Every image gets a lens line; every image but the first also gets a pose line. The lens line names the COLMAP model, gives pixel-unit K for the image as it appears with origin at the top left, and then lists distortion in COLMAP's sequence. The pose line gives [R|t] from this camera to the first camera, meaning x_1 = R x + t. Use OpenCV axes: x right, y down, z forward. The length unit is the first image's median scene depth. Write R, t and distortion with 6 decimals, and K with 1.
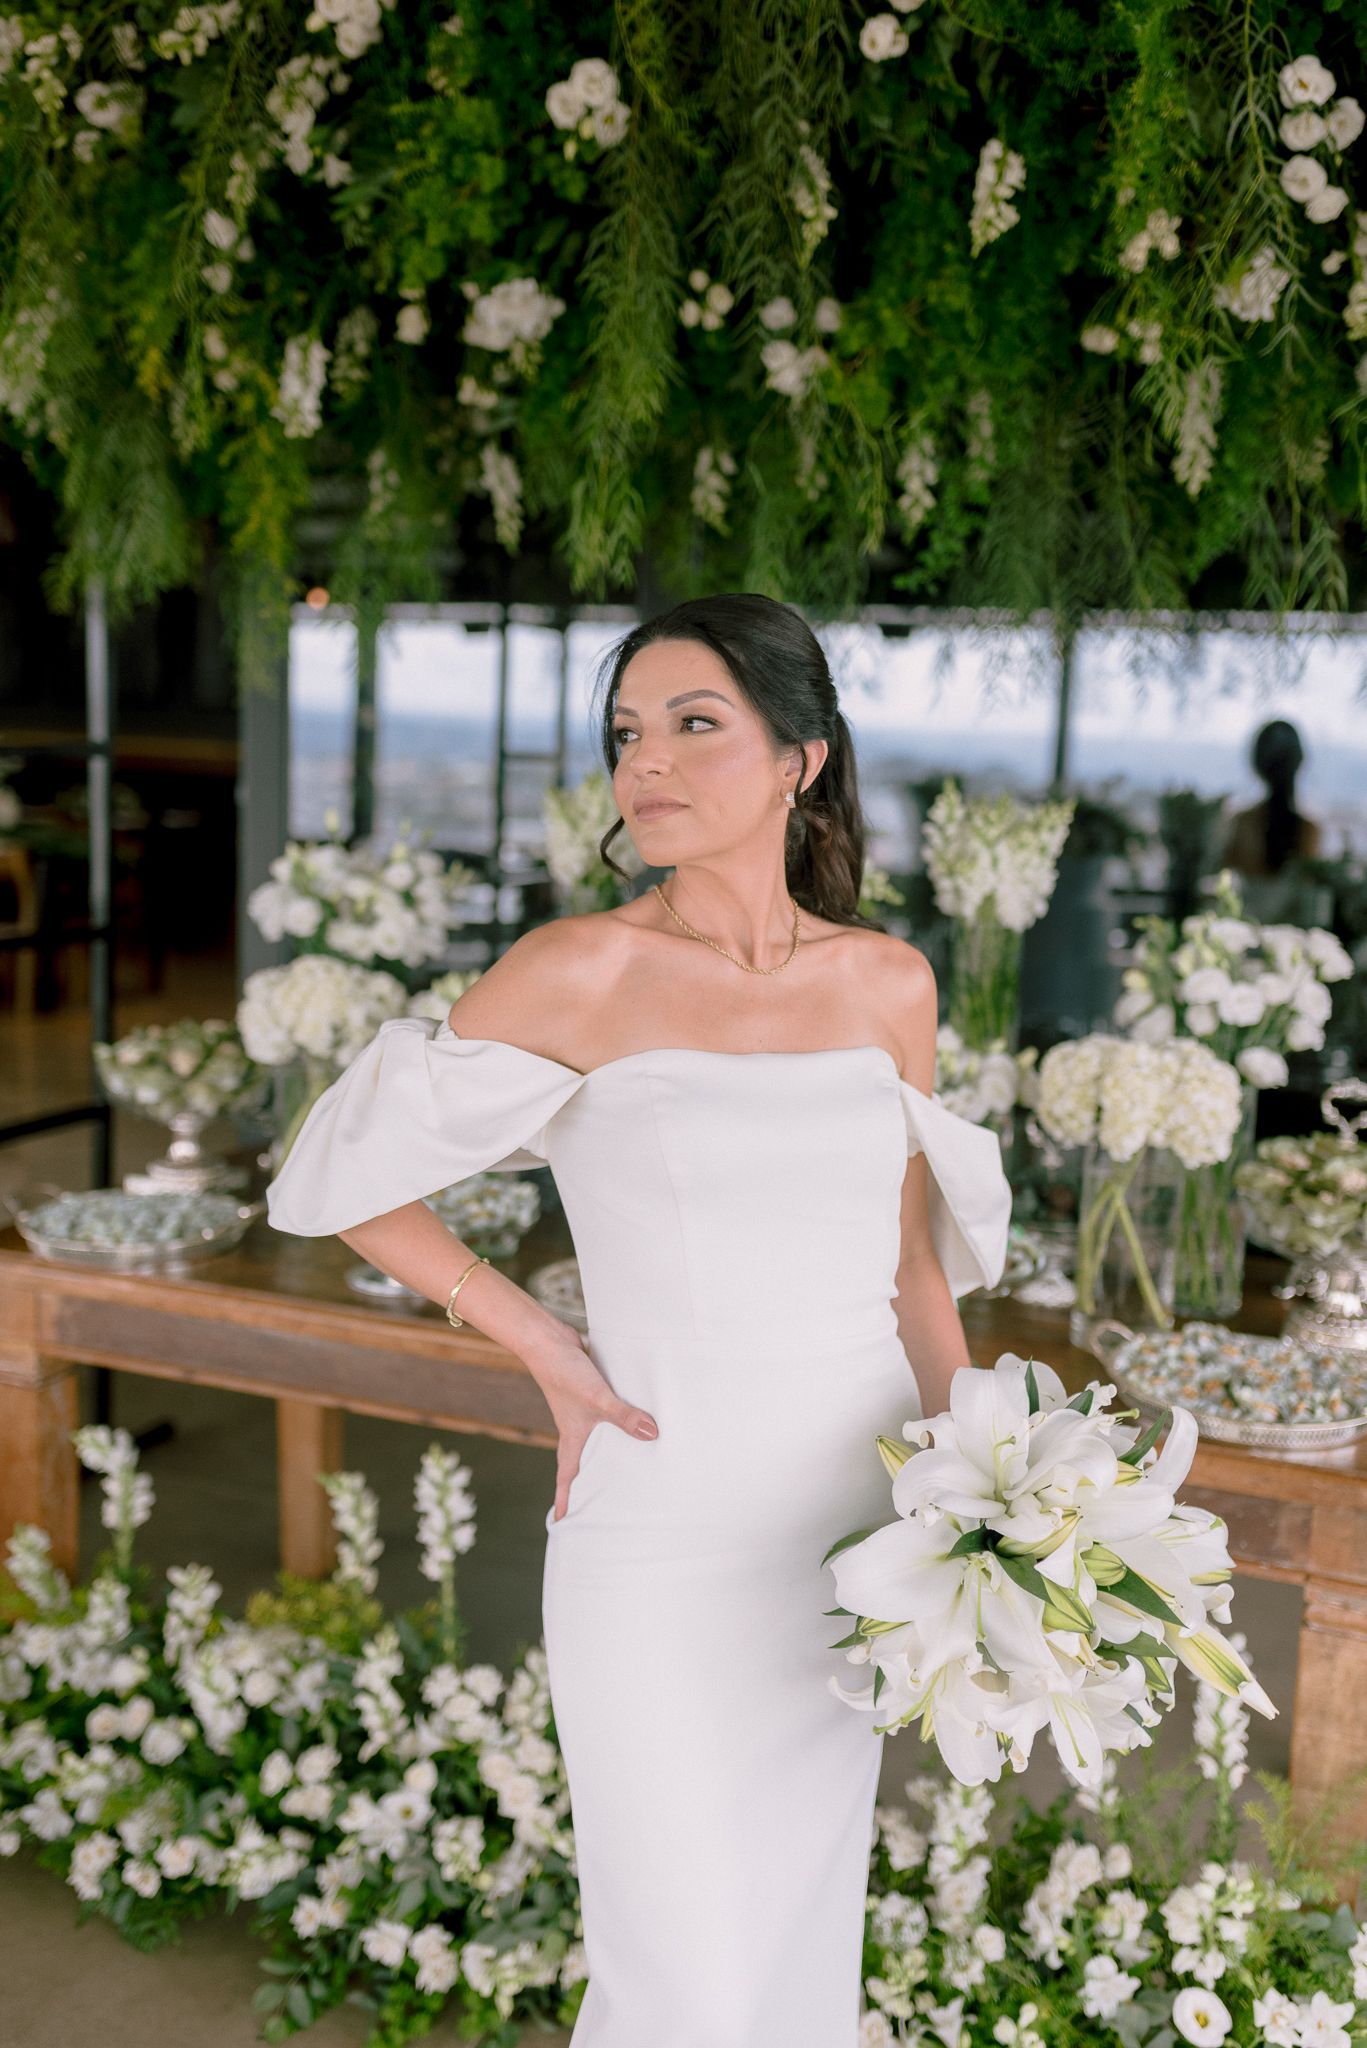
lens RADIAL K [[1785.8, 0, 683.5], [0, 1785.8, 1024.0], [0, 0, 1]] dist [-0.008921, -0.009124]
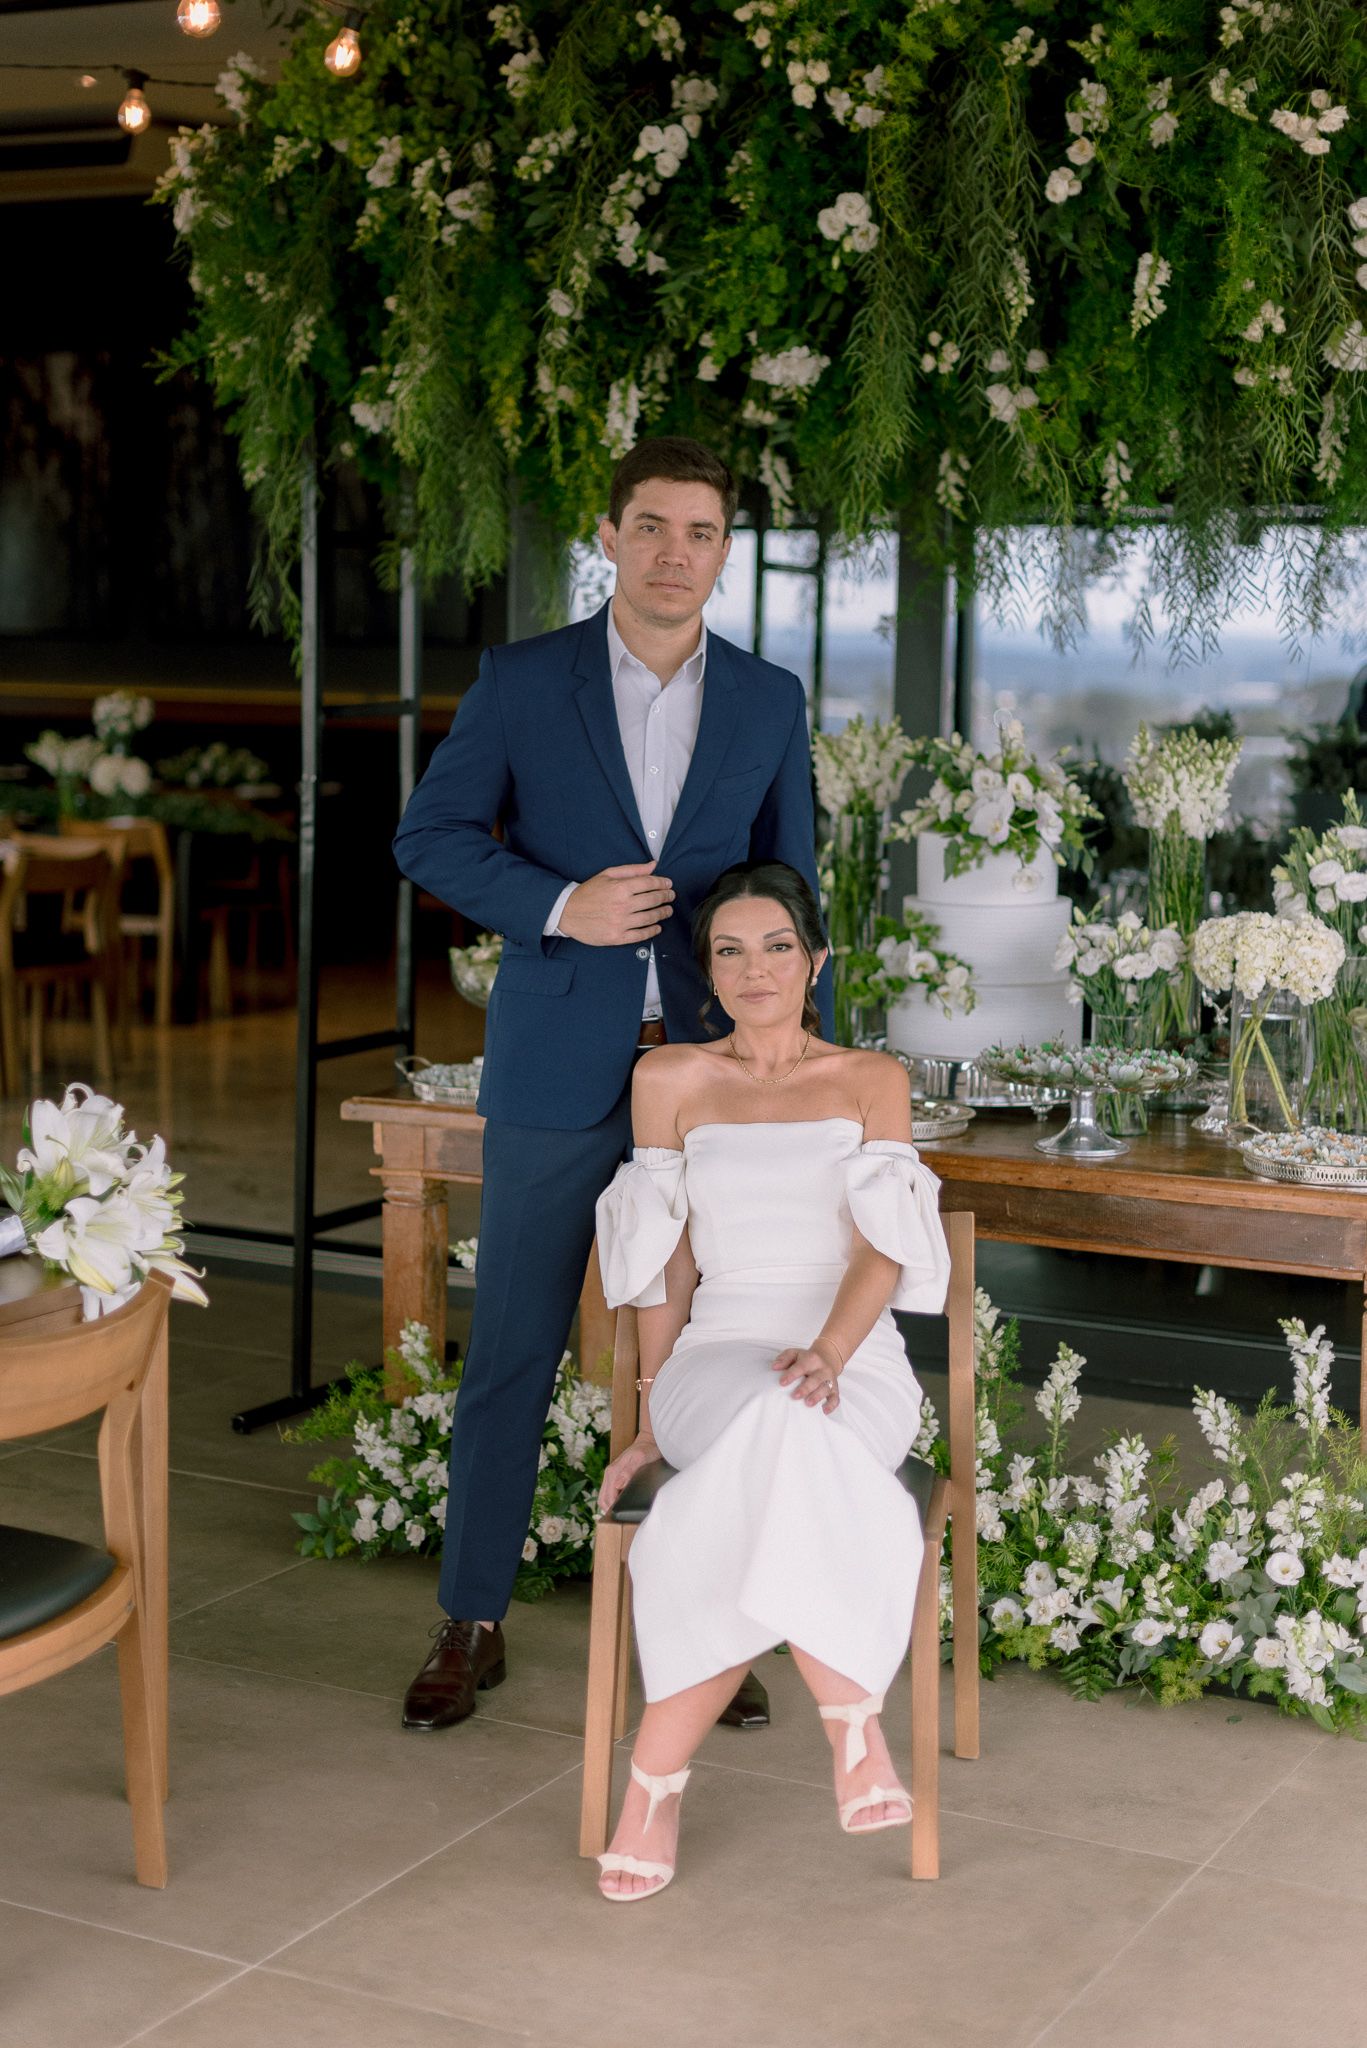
lens RADIAL K [[2999.3, 0, 683.5], [0, 2999.3, 1024.0], [0, 0, 1]] dist [-0.017803, -0.017198]
pose [[0.994639, -0.008614, -0.103046, 0.049655], [0.004664, 0.999248, -0.038505, 0.170617], [0.103300, 0.037818, 0.993931, -1.222844]]
